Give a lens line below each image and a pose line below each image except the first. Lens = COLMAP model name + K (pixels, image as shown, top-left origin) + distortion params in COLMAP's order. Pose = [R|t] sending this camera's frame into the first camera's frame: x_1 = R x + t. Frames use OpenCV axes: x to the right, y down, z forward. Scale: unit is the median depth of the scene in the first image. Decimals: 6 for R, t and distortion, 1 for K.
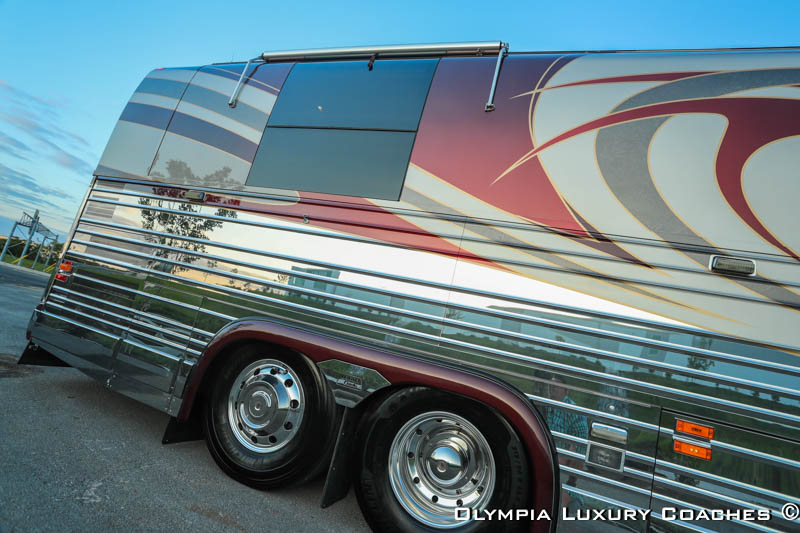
lens RADIAL K [[407.9, 0, 410.3], [0, 407.9, 270.3], [0, 0, 1]] dist [-0.044091, 0.003871]
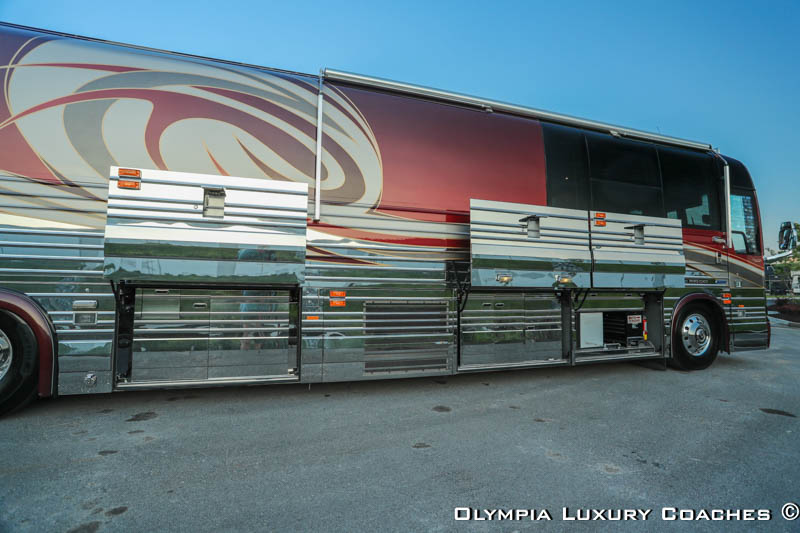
lens RADIAL K [[390.3, 0, 402.1], [0, 390.3, 256.1], [0, 0, 1]] dist [-0.052849, 0.017415]
pose [[0.778407, -0.180126, 0.601362, 0.465506], [0.050153, 0.972732, 0.226445, -0.067831], [-0.625753, -0.146106, 0.766215, -0.790975]]
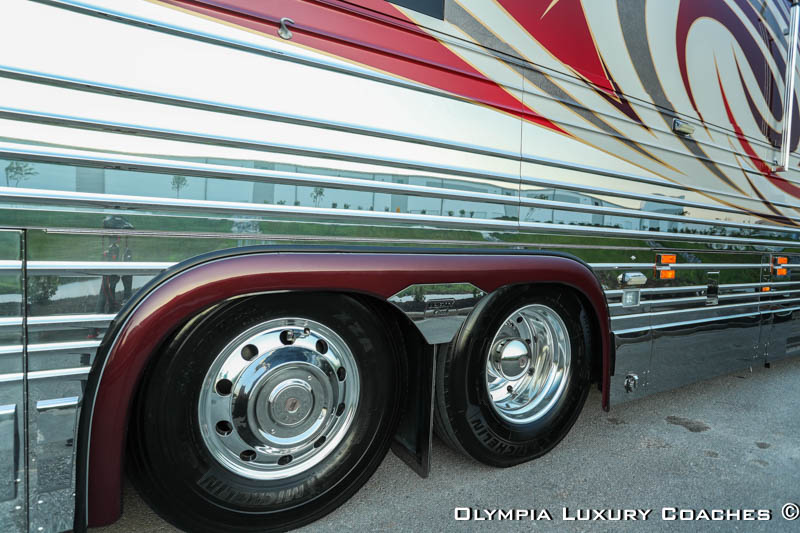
lens RADIAL K [[460.0, 0, 398.8], [0, 460.0, 264.8], [0, 0, 1]] dist [-0.048095, 0.026050]
pose [[0.634286, -0.255000, 0.729833, -0.700192], [-0.031067, 0.934867, 0.353637, -0.066562], [-0.772474, -0.246981, 0.585050, 0.580103]]
